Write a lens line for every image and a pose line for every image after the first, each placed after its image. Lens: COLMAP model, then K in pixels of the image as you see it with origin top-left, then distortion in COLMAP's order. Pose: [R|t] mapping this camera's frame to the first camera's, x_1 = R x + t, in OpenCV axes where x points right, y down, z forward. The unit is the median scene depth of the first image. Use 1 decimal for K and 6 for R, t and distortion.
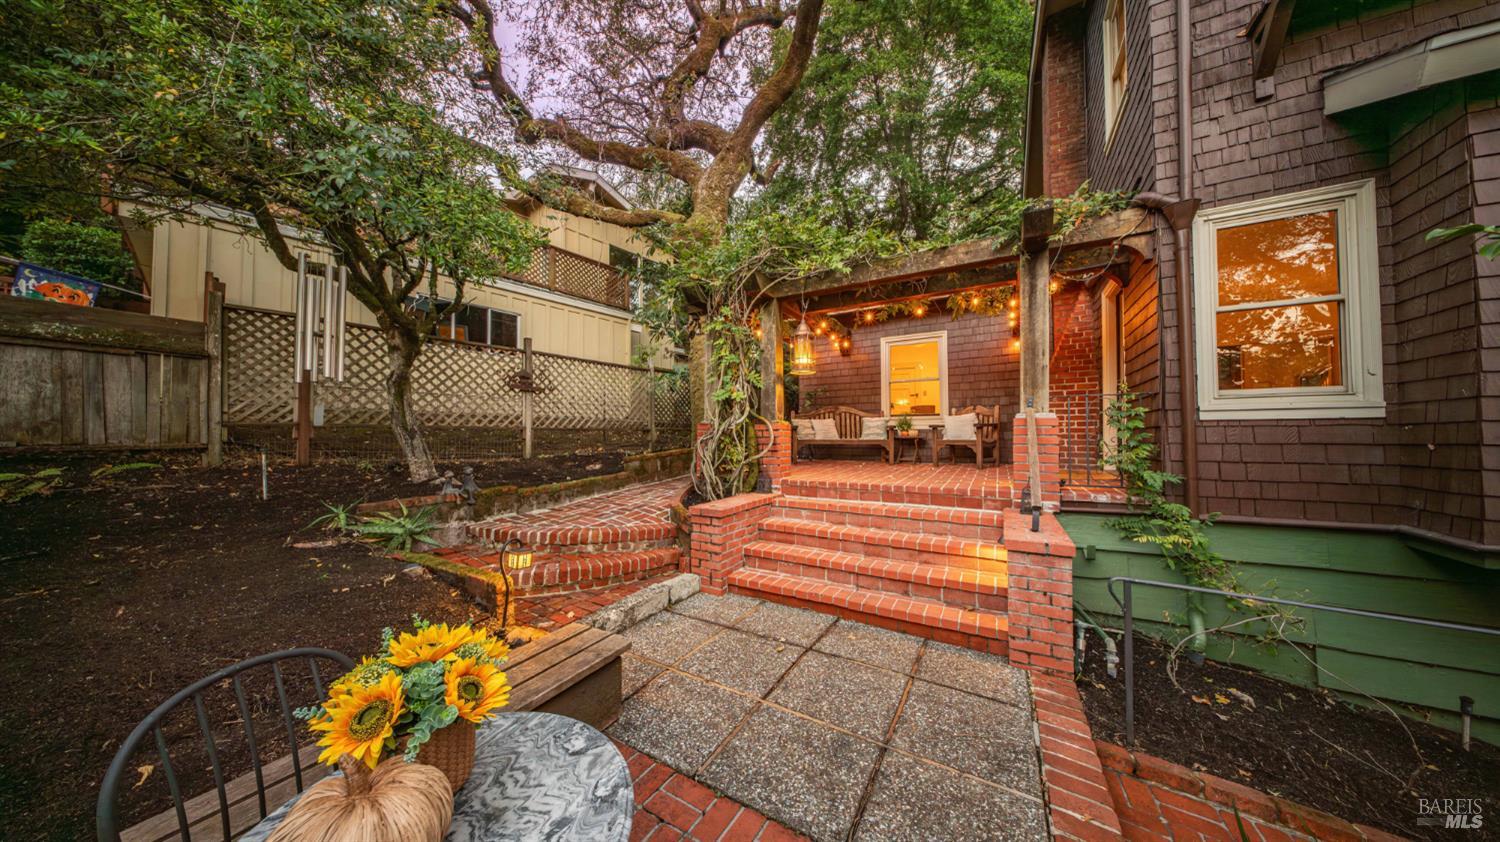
lens RADIAL K [[438.9, 0, 746.7], [0, 438.9, 425.5], [0, 0, 1]] dist [0.000179, -0.000005]
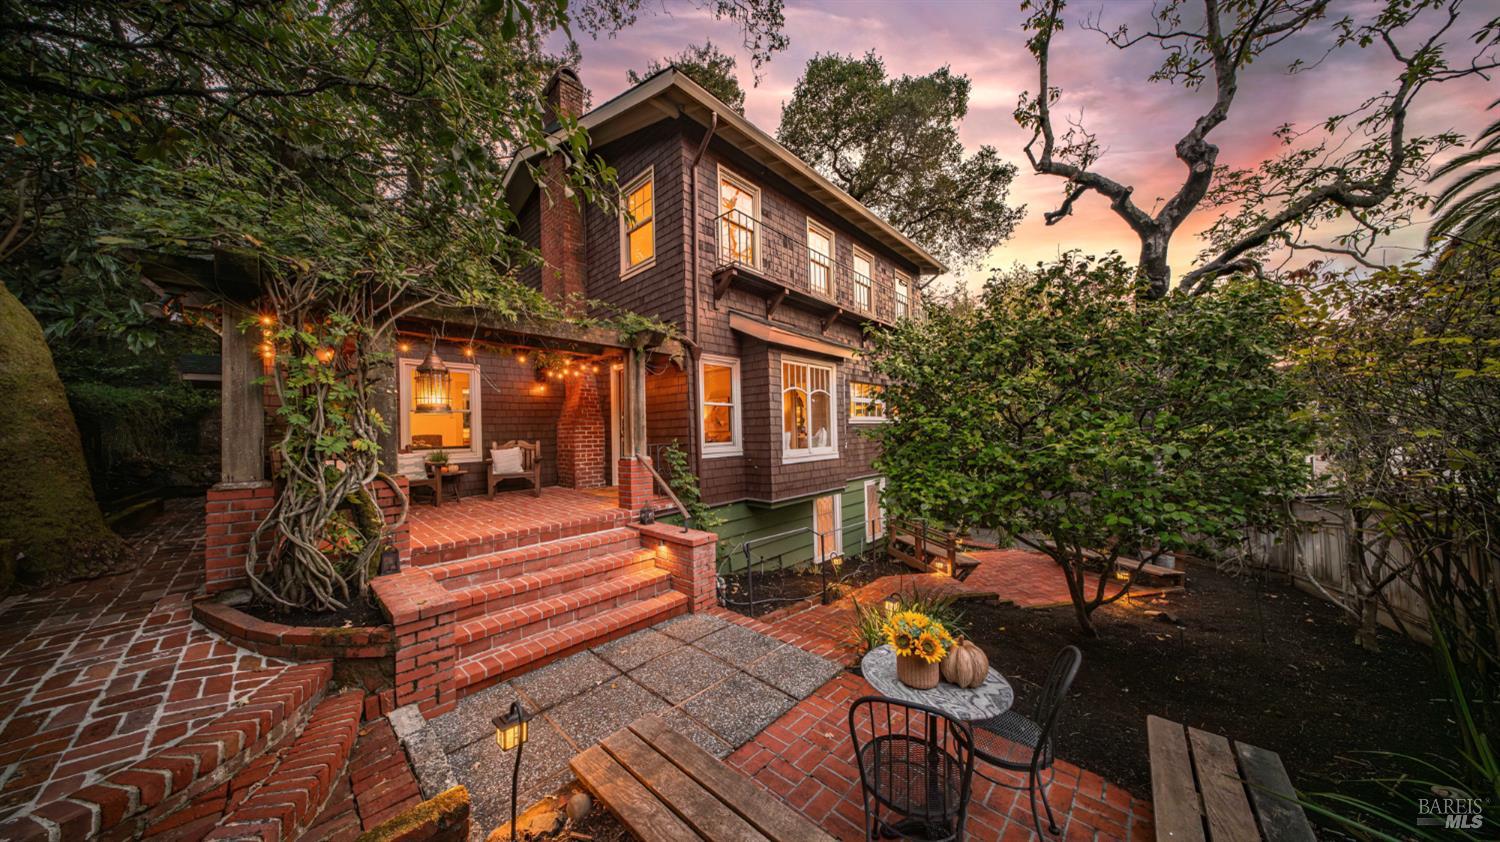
lens RADIAL K [[438.9, 0, 746.7], [0, 438.9, 425.5], [0, 0, 1]] dist [0.000179, -0.000005]
pose [[0.217362, 0.012060, 0.976017, -0.824162], [-0.001490, 0.999927, -0.012023, -0.131982], [-0.976090, 0.001160, 0.217364, 0.350134]]
